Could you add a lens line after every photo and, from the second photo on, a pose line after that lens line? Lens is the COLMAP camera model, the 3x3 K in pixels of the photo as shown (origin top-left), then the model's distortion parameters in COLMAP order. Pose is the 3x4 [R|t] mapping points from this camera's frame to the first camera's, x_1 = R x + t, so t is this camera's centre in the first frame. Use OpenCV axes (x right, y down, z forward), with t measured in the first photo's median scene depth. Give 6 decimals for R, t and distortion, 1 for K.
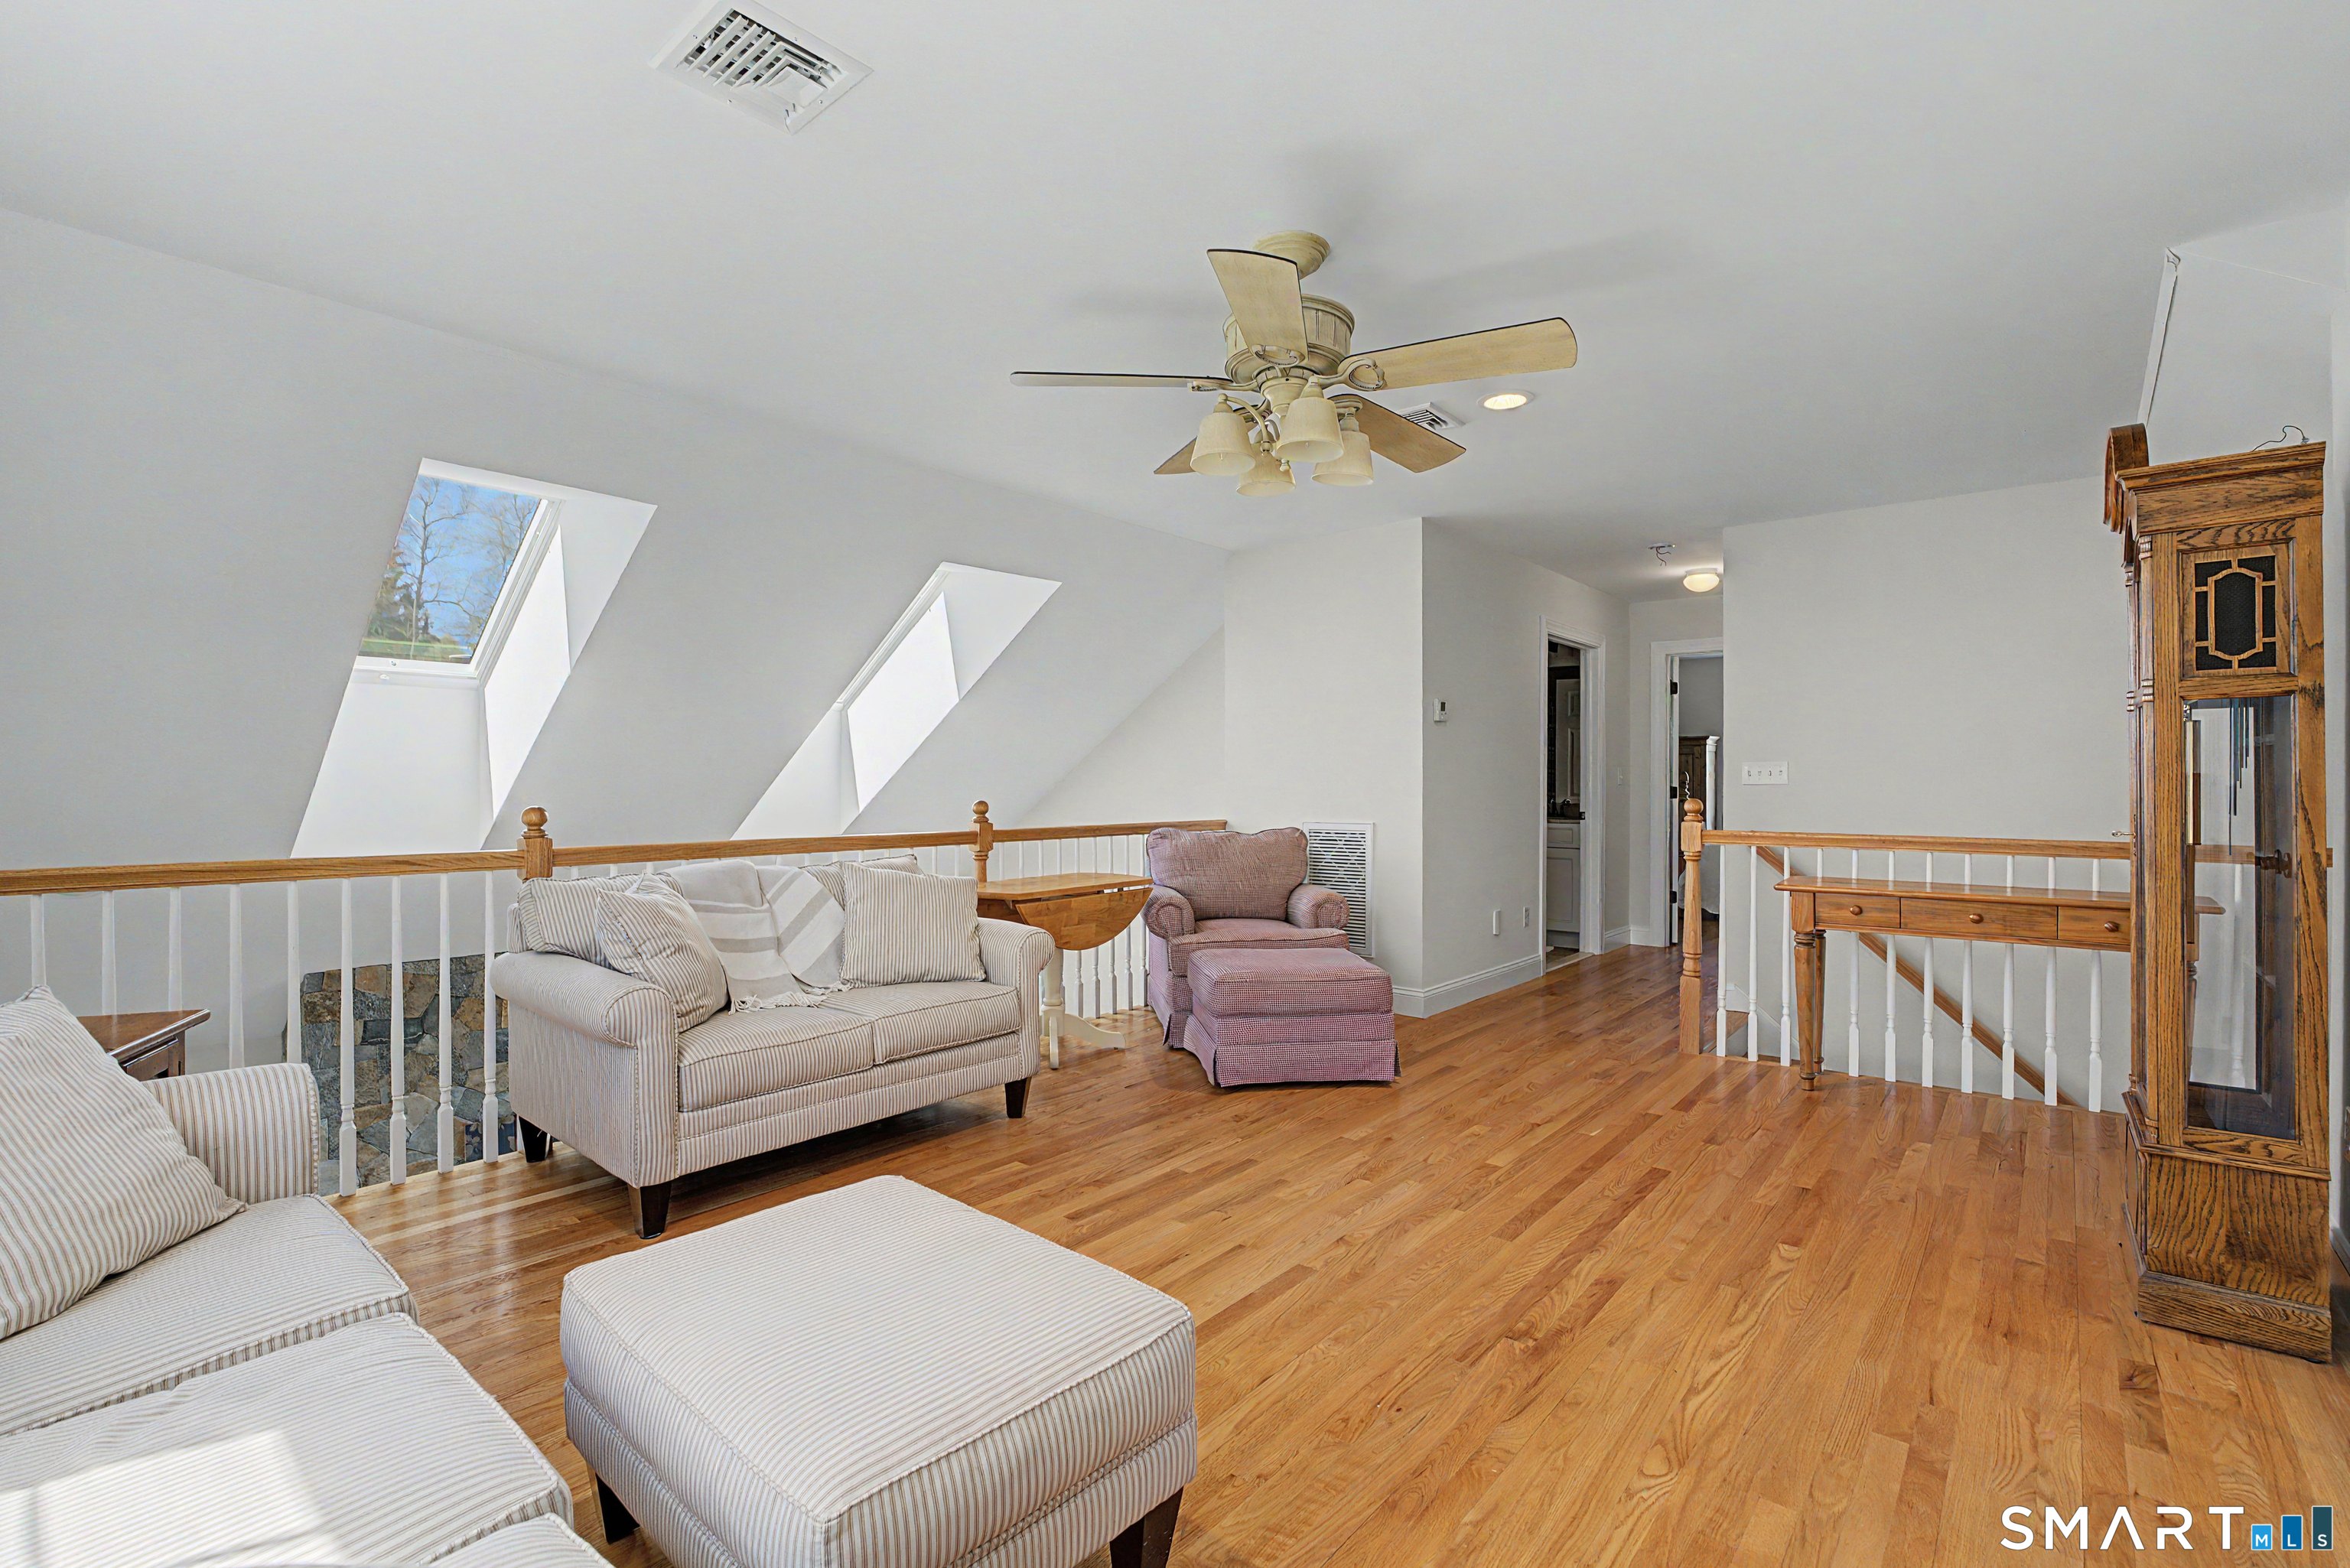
lens RADIAL K [[1037.8, 0, 1174.7], [0, 1037.8, 790.1], [0, 0, 1]] dist [-0.015656, 0.002976]
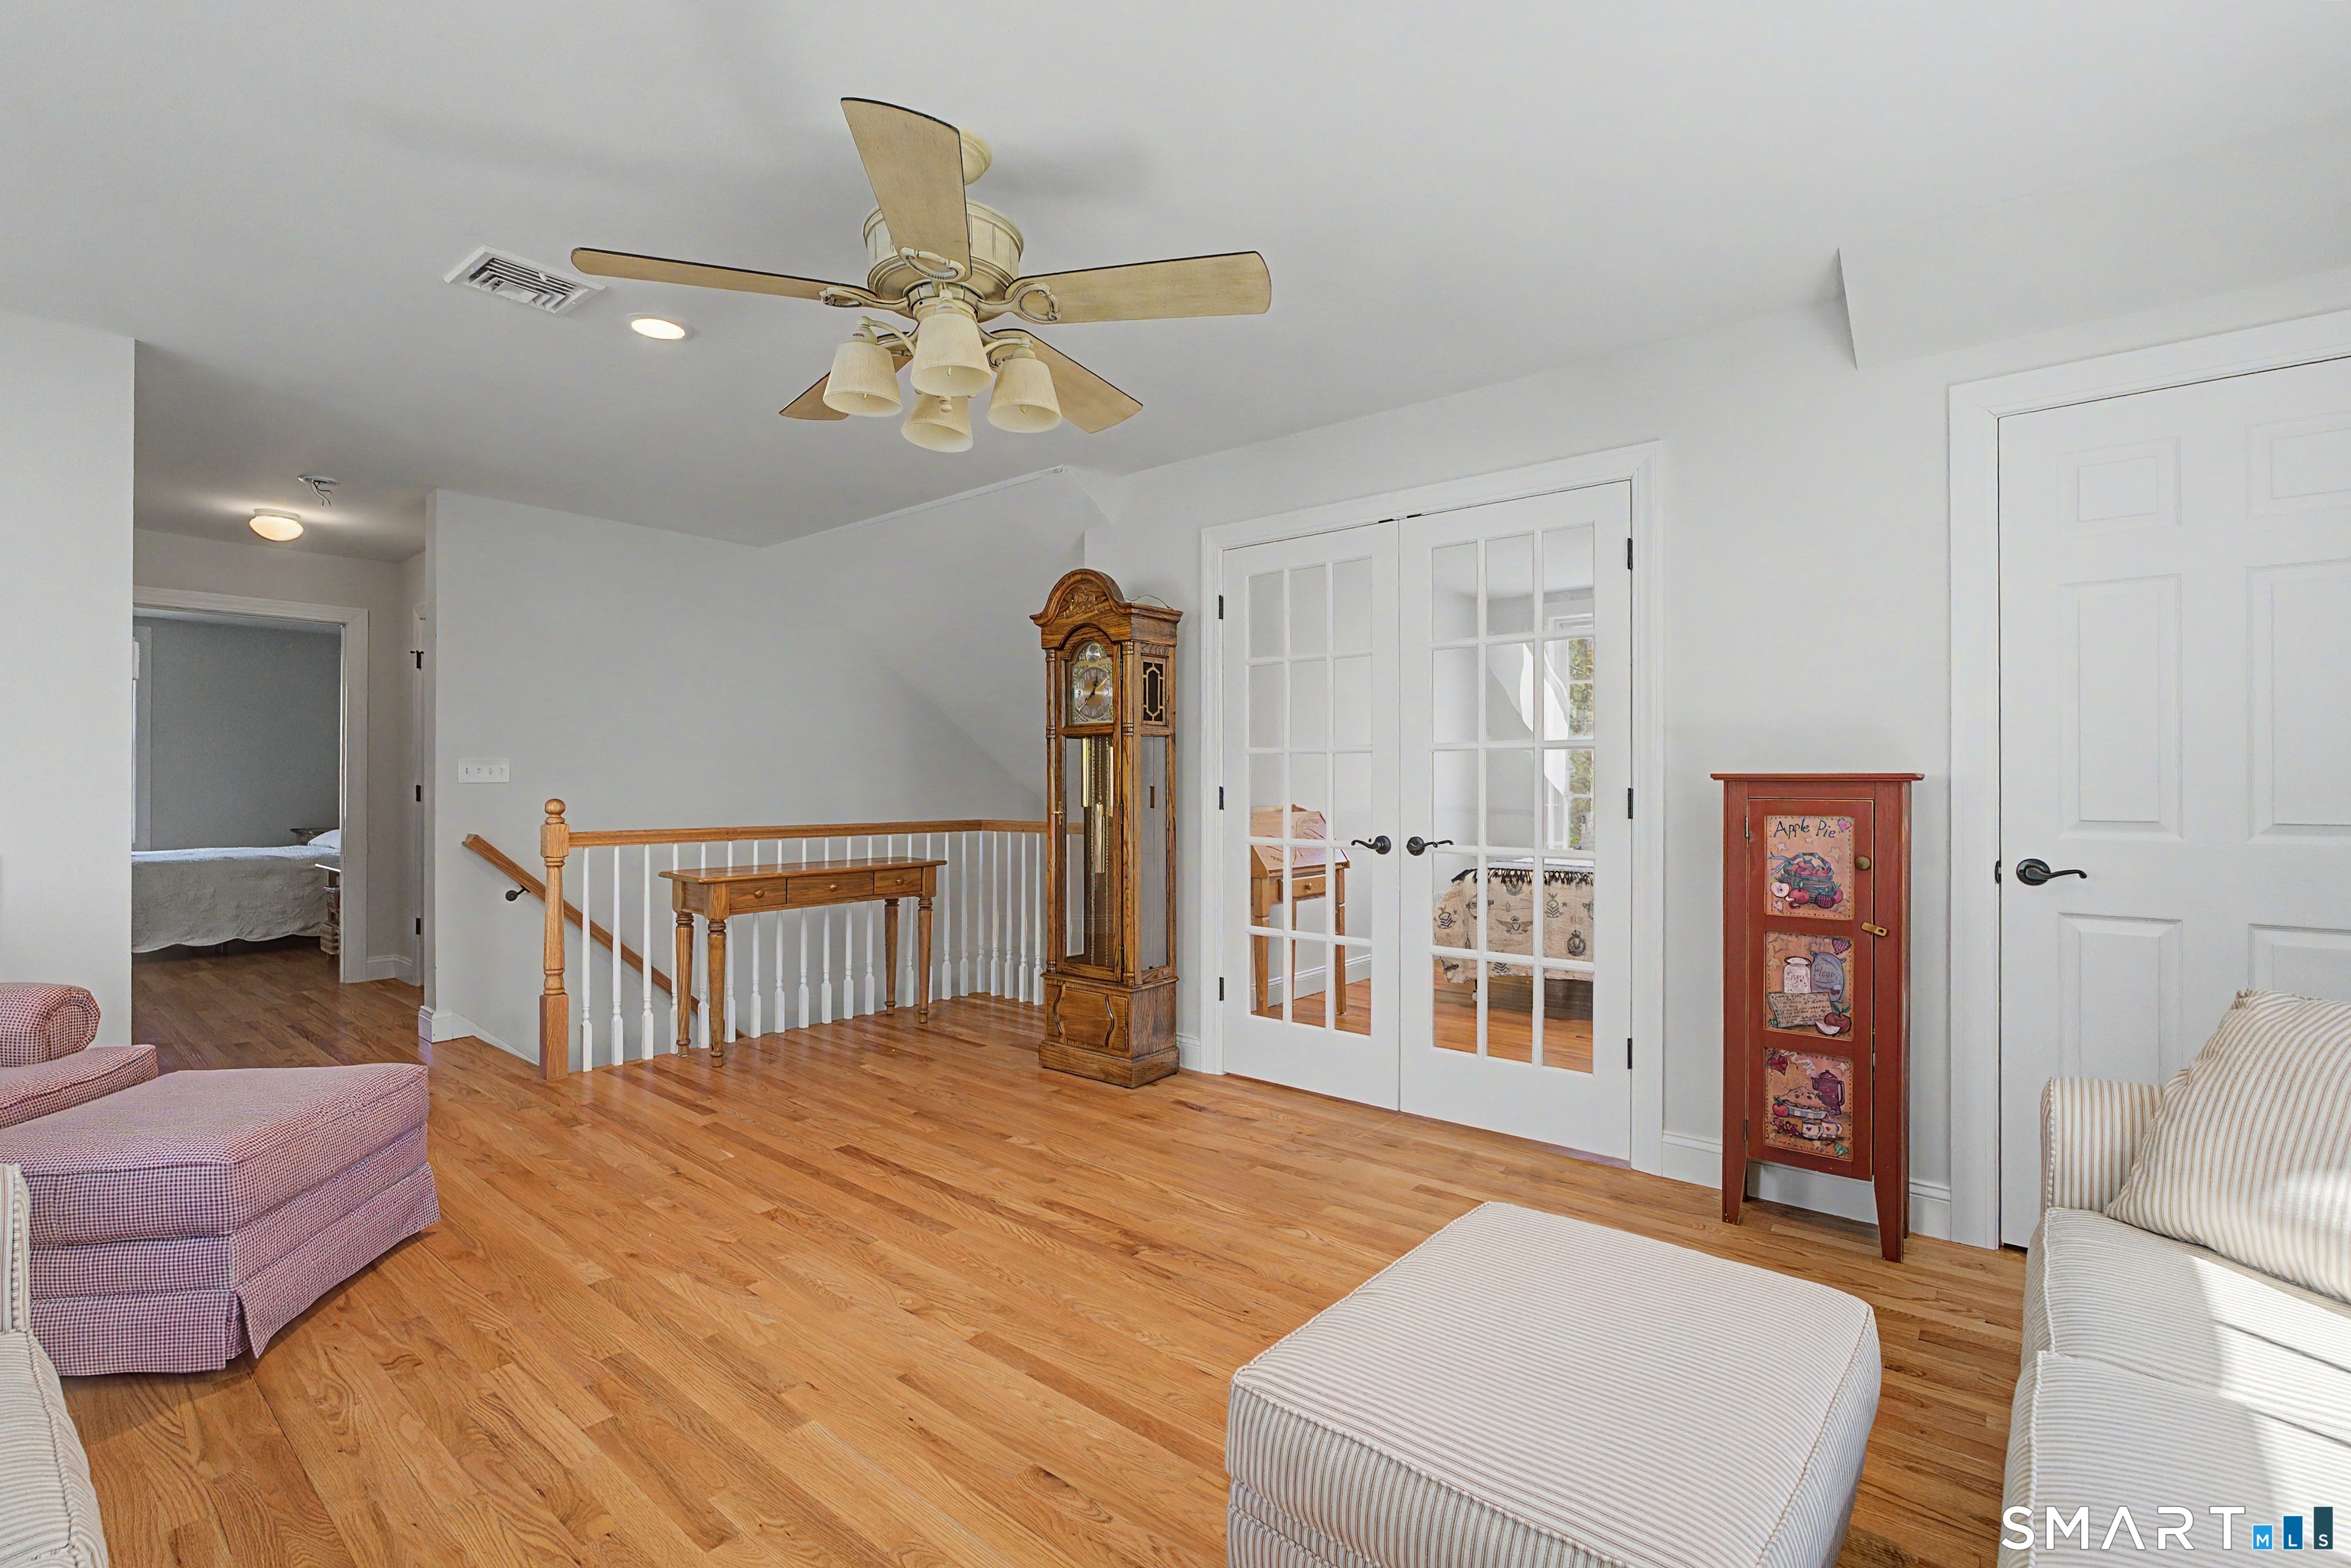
lens RADIAL K [[1038.3, 0, 1175.8], [0, 1038.3, 781.8], [0, 0, 1]] dist [-0.015656, 0.002976]
pose [[-0.004093, 0.001145, 0.999991, -0.622972], [0.006932, 0.999975, -0.001117, -0.003536], [-0.999968, 0.006927, -0.004101, 0.695257]]
